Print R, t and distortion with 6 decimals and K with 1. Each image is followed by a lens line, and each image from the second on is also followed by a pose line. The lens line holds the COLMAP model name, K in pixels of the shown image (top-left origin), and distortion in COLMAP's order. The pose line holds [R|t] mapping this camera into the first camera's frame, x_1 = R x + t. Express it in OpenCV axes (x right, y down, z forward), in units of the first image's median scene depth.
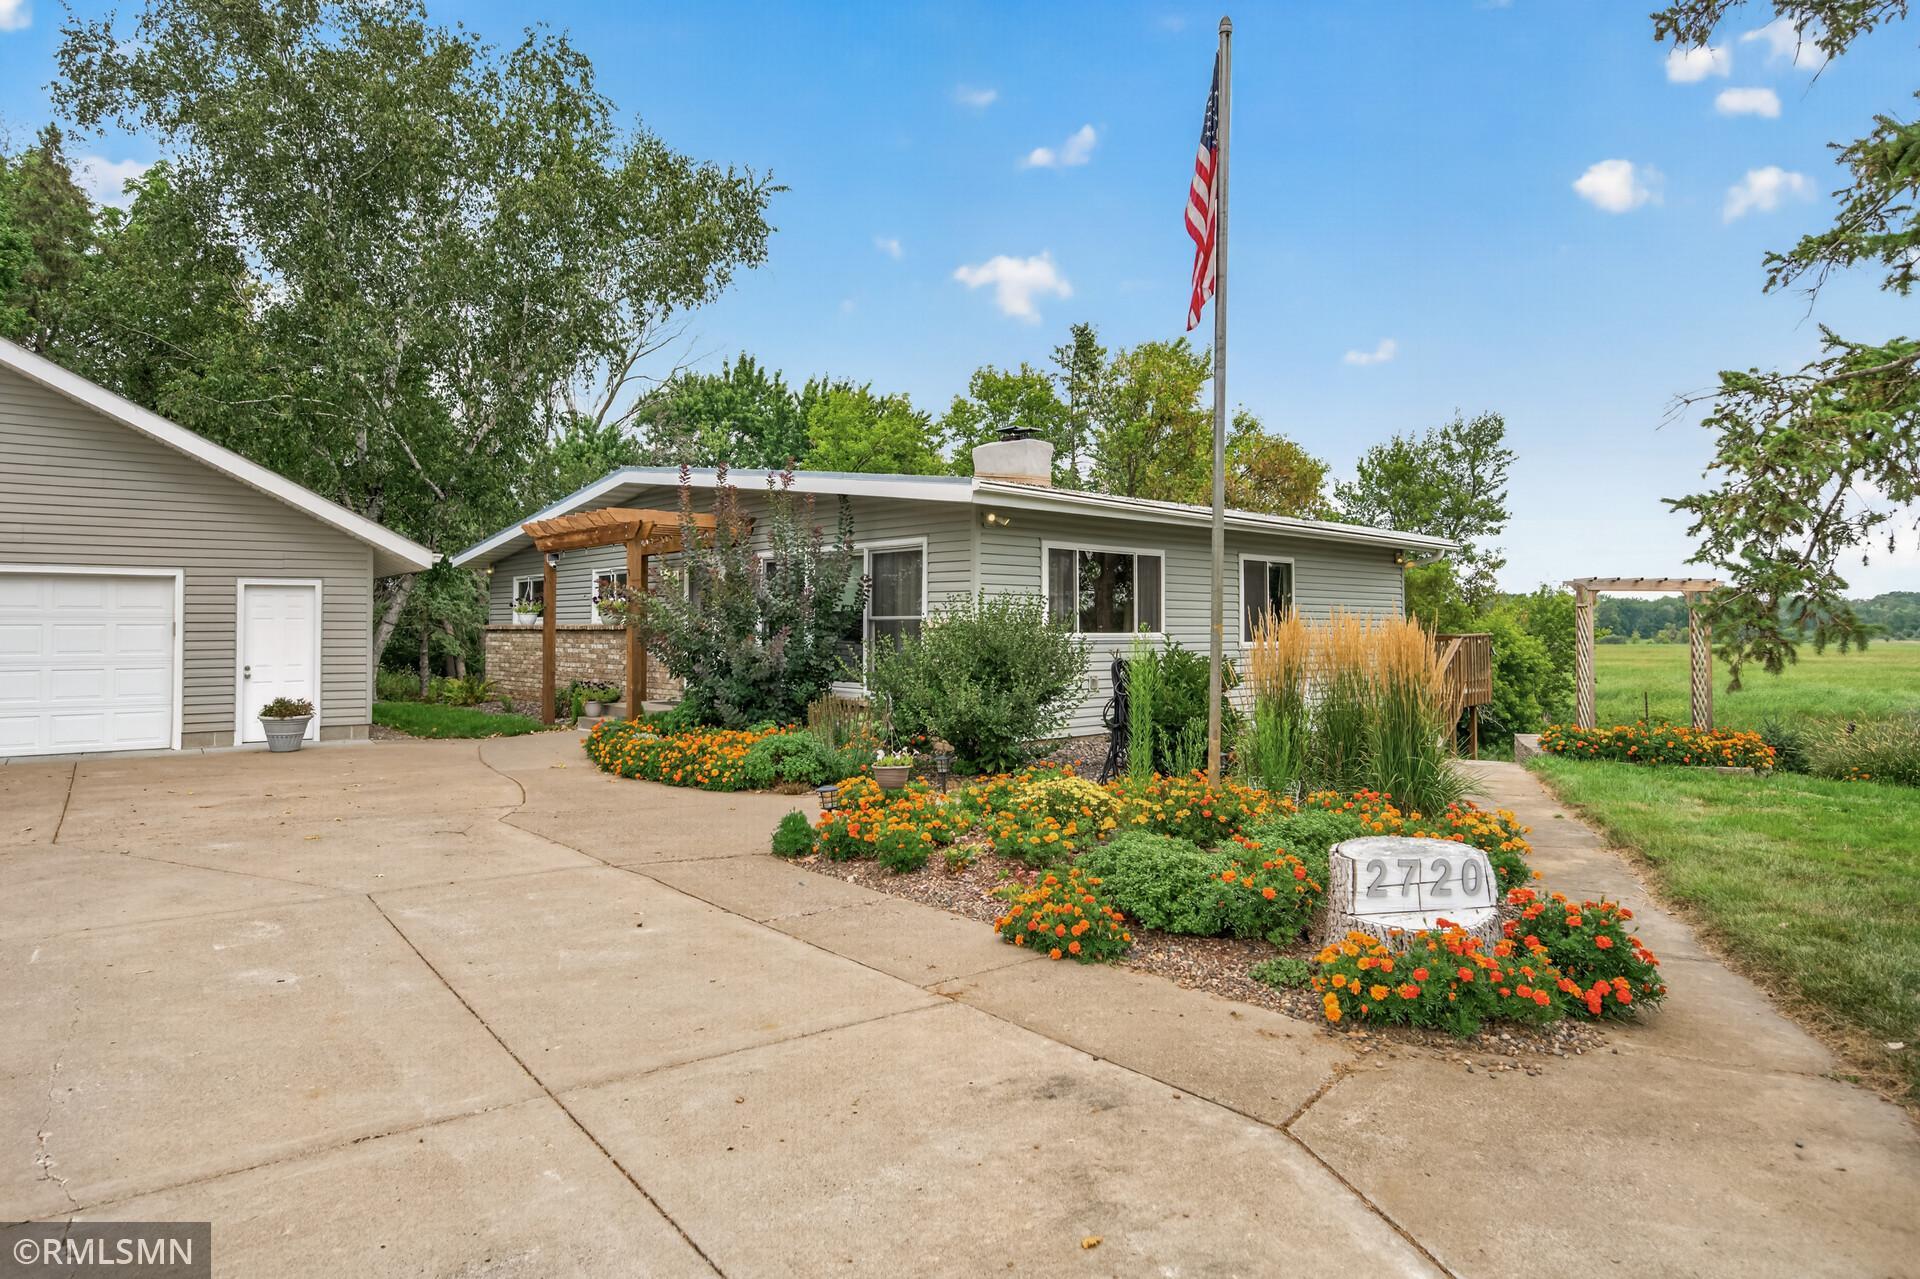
lens RADIAL K [[1132.5, 0, 956.5], [0, 1132.5, 592.2], [0, 0, 1]] dist [-0.003391, 0.002655]
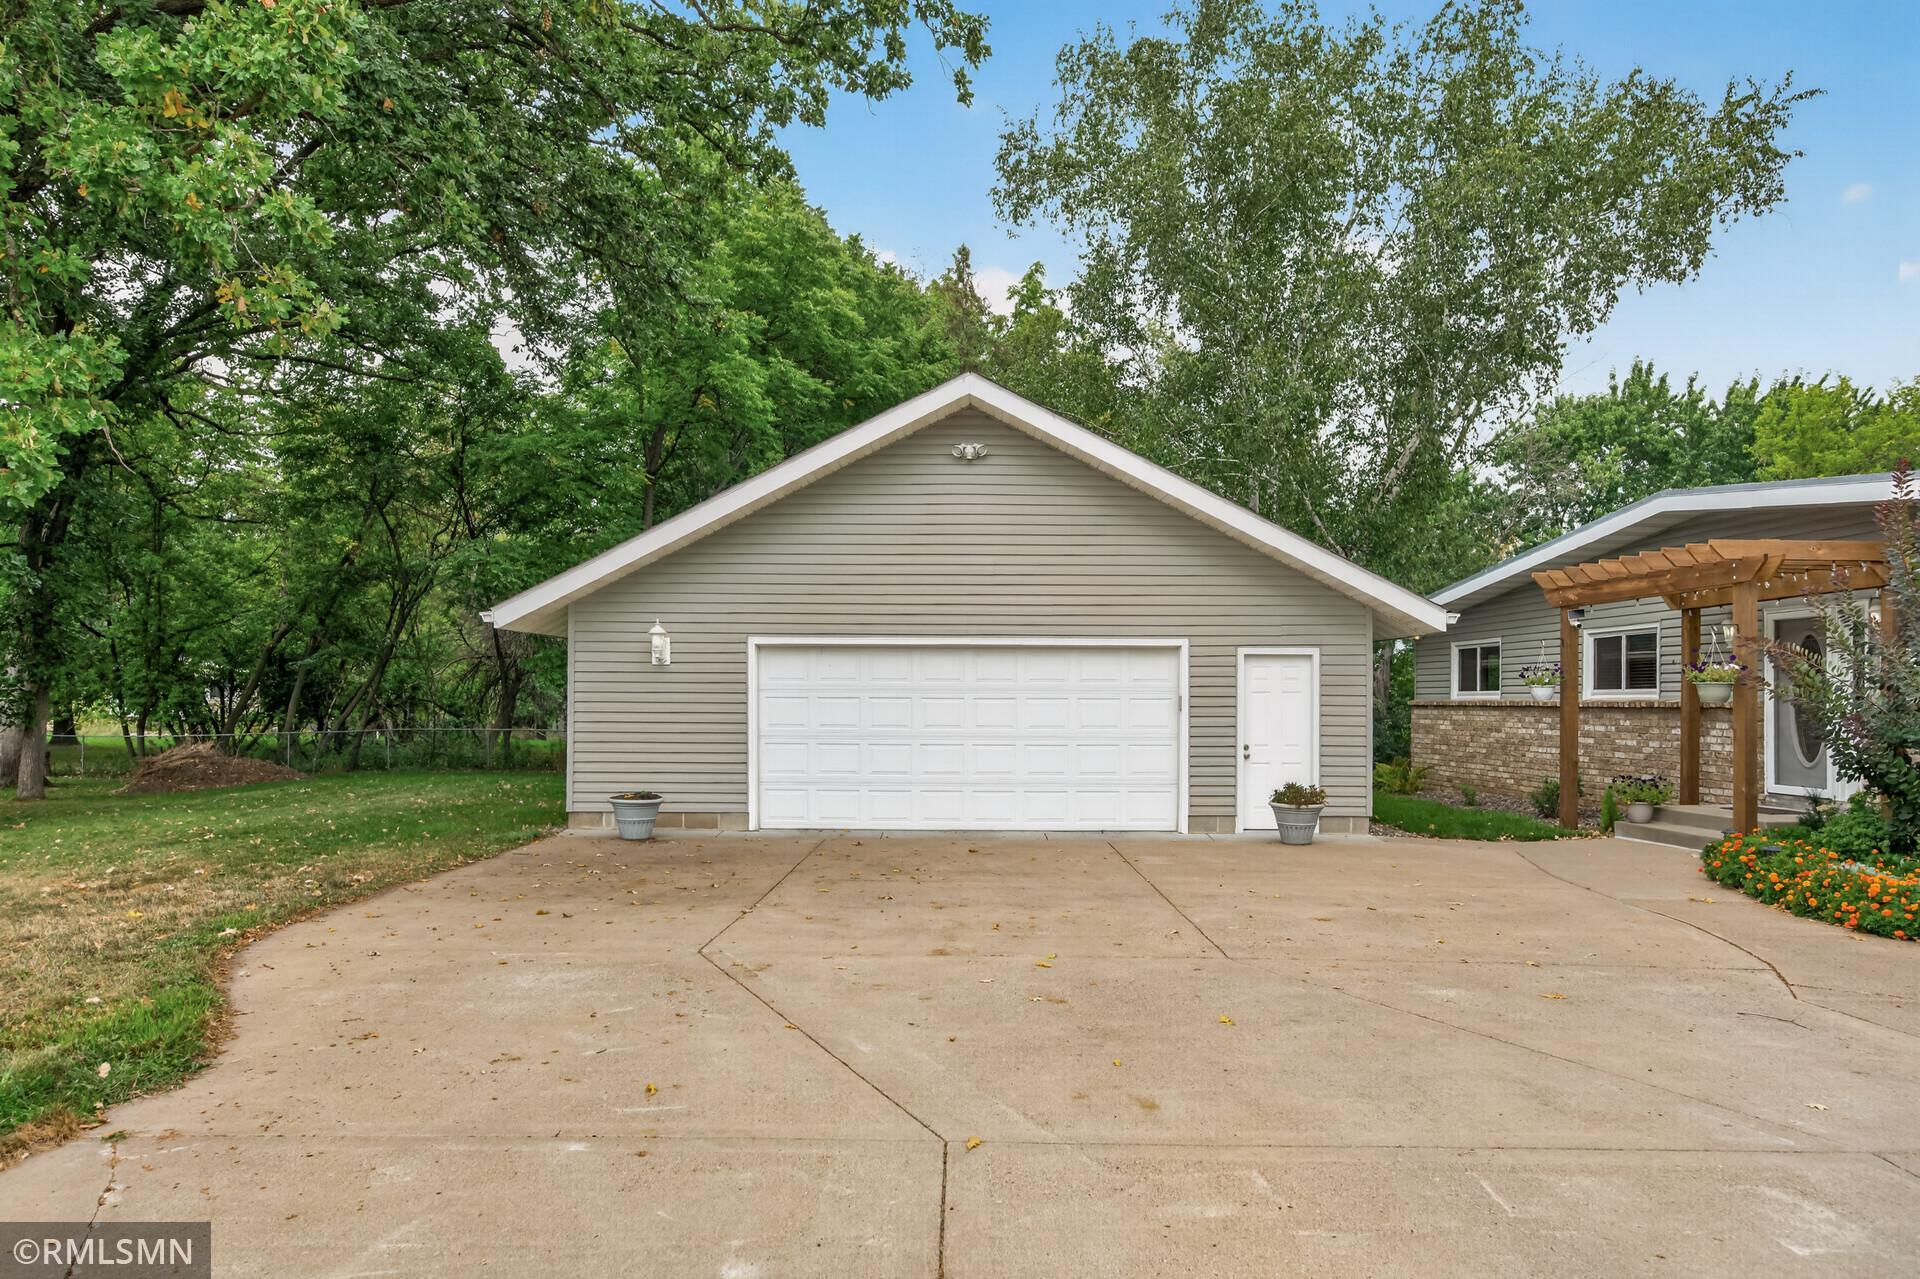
lens RADIAL K [[1215.5, 0, 951.7], [0, 1215.5, 696.0], [0, 0, 1]] dist [0.002052, 0.000418]
pose [[0.797924, 0.002538, -0.602752, -0.137755], [0.013041, 0.999684, 0.021474, 0.001456], [0.602617, -0.024995, 0.797639, 0.052748]]
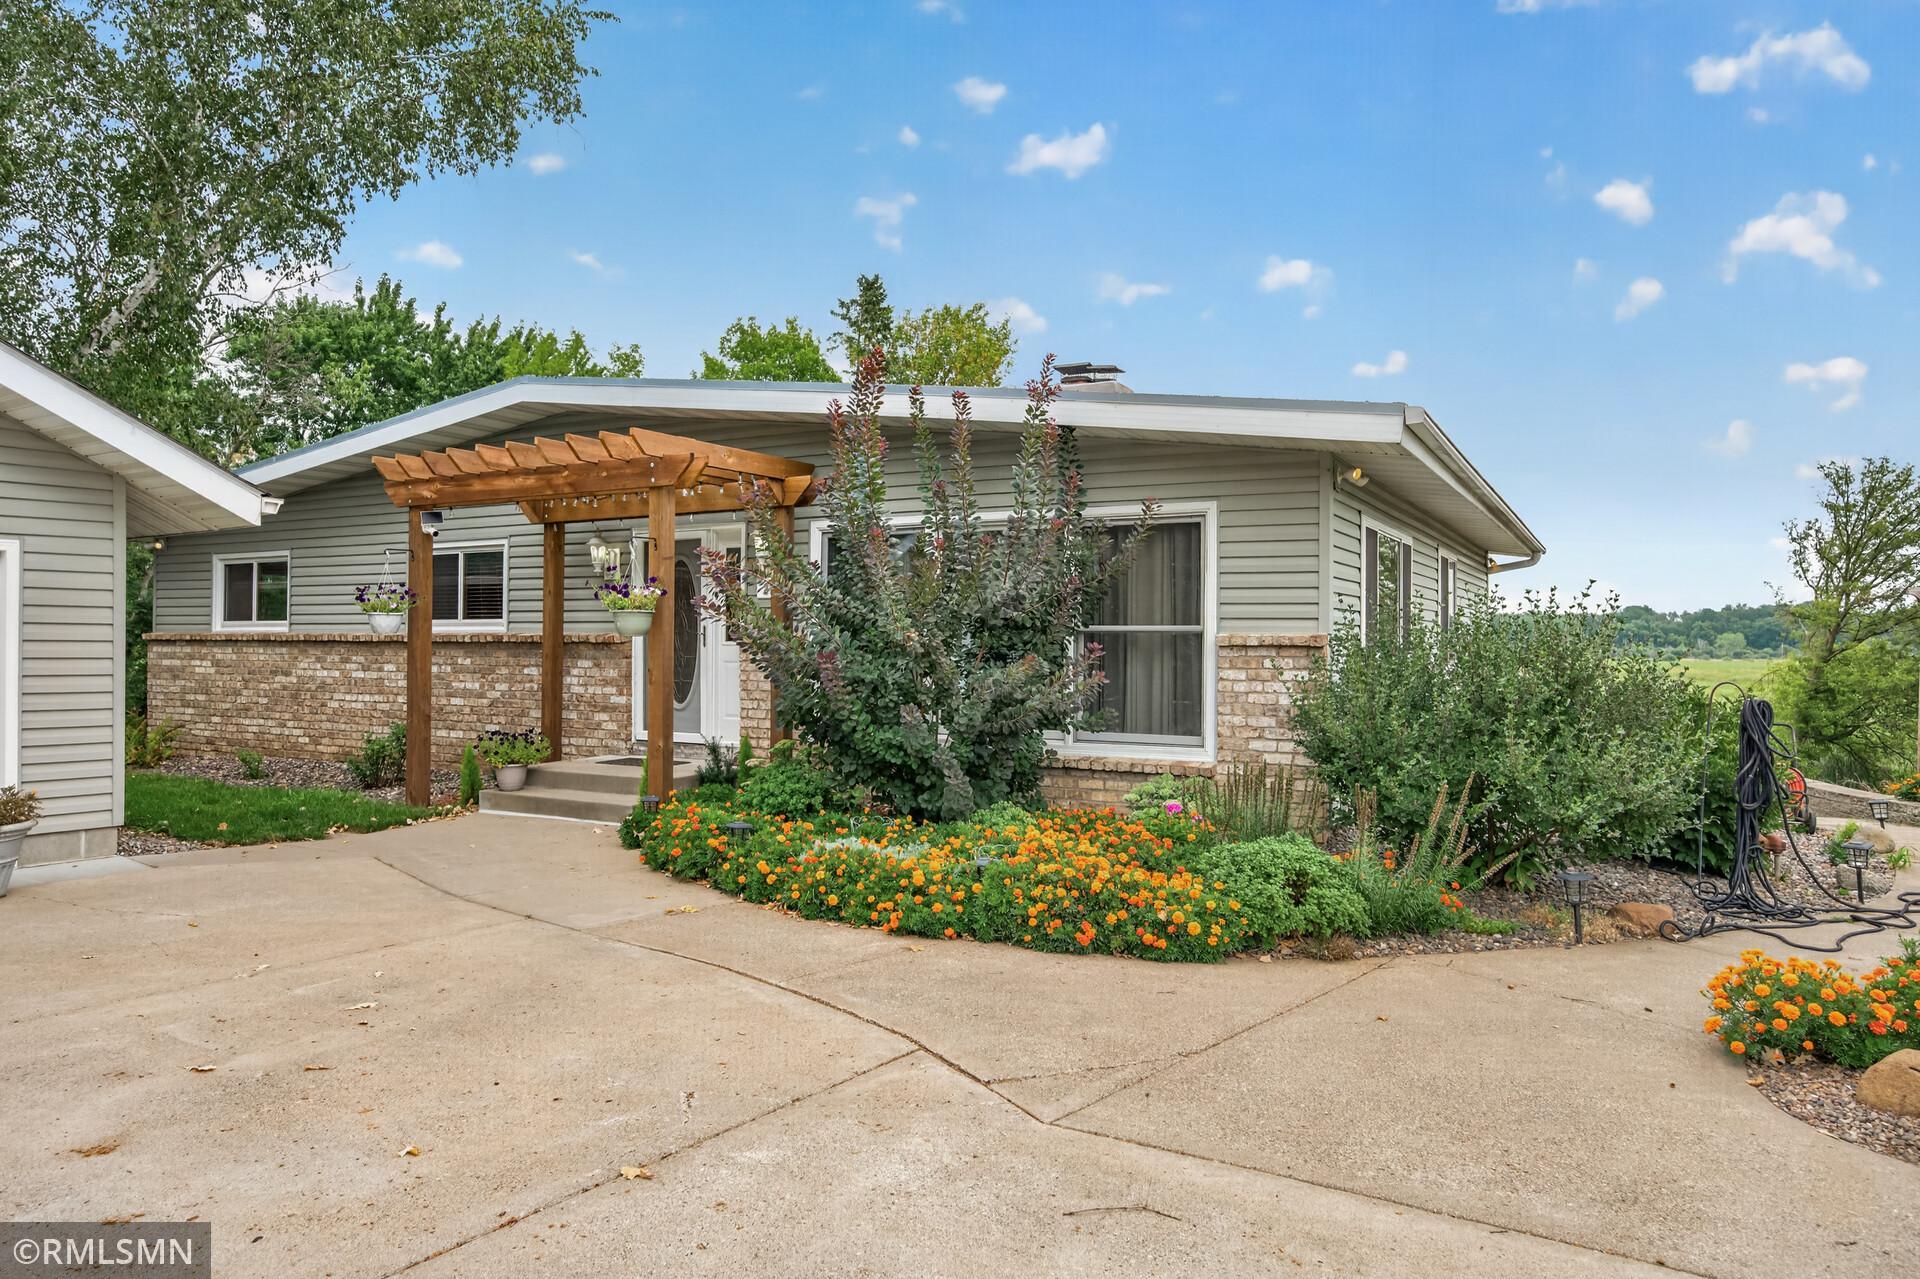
lens RADIAL K [[1222.7, 0, 955.8], [0, 1222.7, 630.2], [0, 0, 1]] dist [0.004131, 0.001984]
pose [[0.946611, 0.008168, 0.322274, -0.214490], [-0.015671, 0.999663, 0.020693, 0.006898], [-0.321996, -0.024639, 0.946420, 0.225223]]
